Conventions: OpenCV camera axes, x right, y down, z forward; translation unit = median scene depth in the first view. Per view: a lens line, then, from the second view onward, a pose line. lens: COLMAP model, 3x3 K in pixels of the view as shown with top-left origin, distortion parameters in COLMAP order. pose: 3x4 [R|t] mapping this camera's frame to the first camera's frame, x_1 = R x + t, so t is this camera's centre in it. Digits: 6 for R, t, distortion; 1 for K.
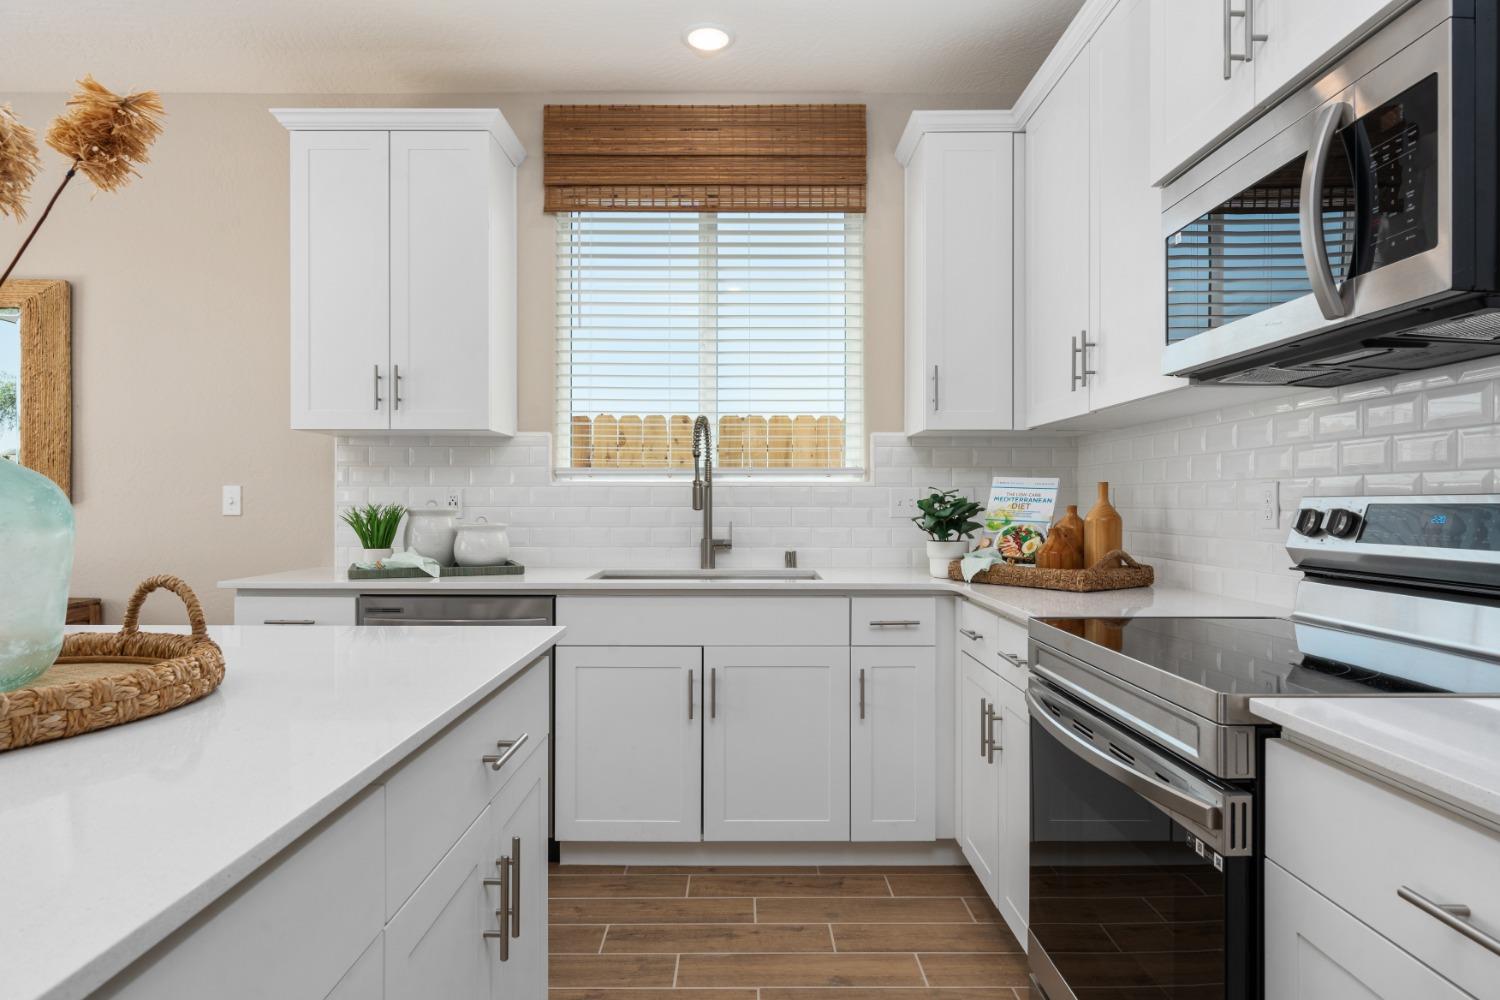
lens RADIAL K [[876.1, 0, 750.0], [0, 876.1, 499.7], [0, 0, 1]] dist [0.001570, -0.000217]
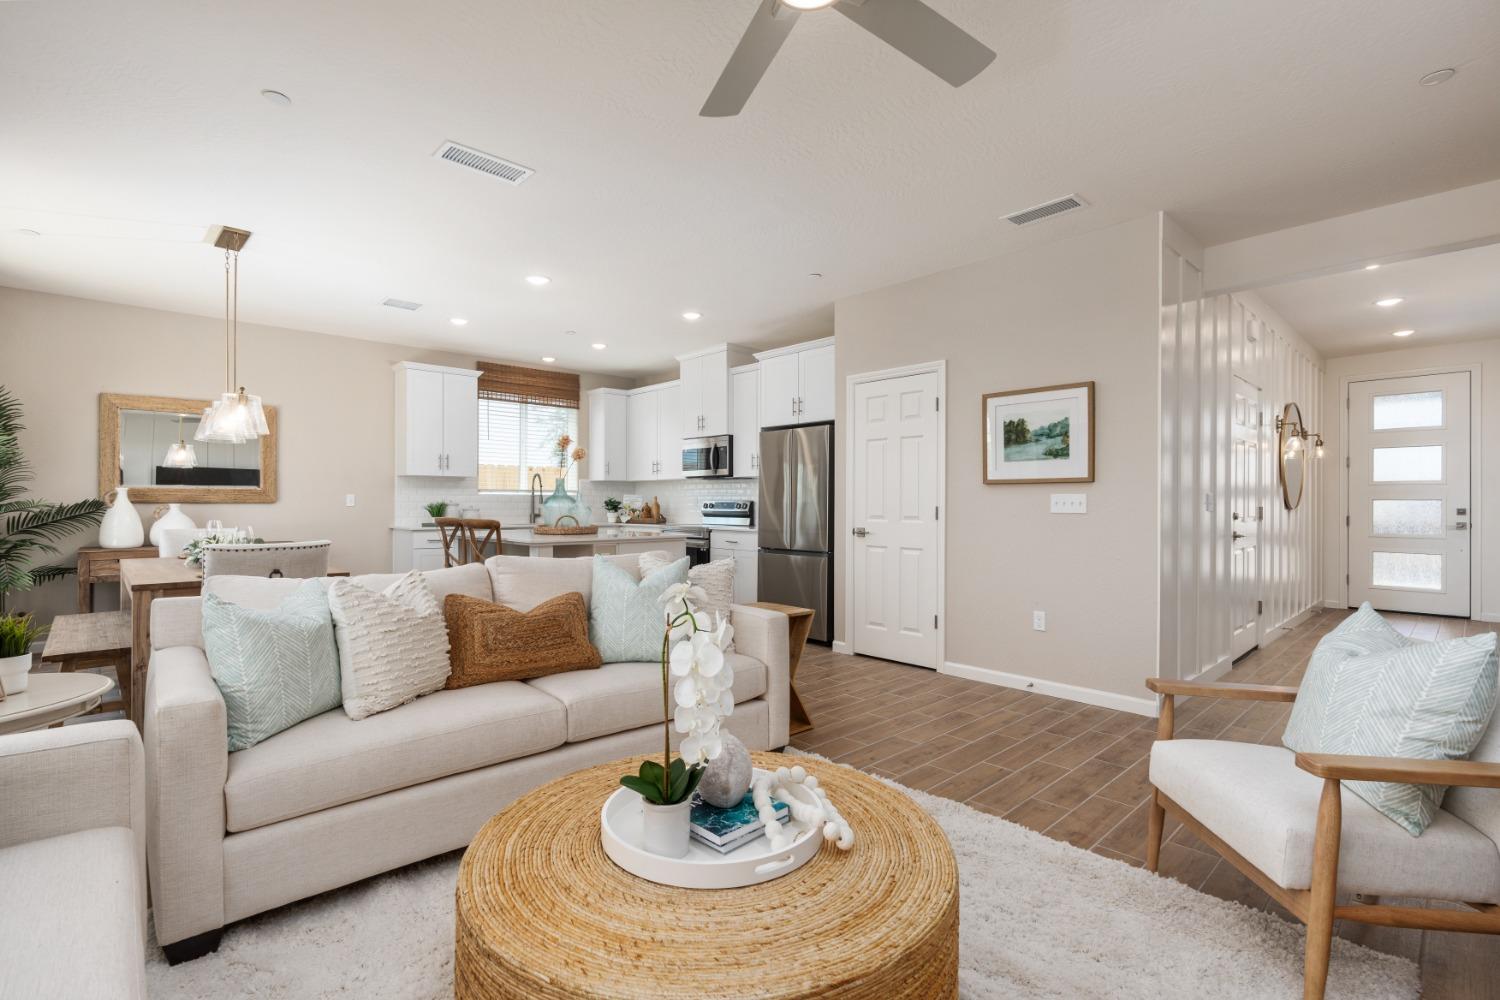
lens RADIAL K [[680.9, 0, 749.3], [0, 680.9, 500.5], [0, 0, 1]] dist [-0.002952, -0.000300]
pose [[0.736631, 0.001975, 0.676292, -1.207924], [-0.005495, 0.999980, 0.003065, -0.011620], [-0.676272, -0.005974, 0.736628, -1.371845]]
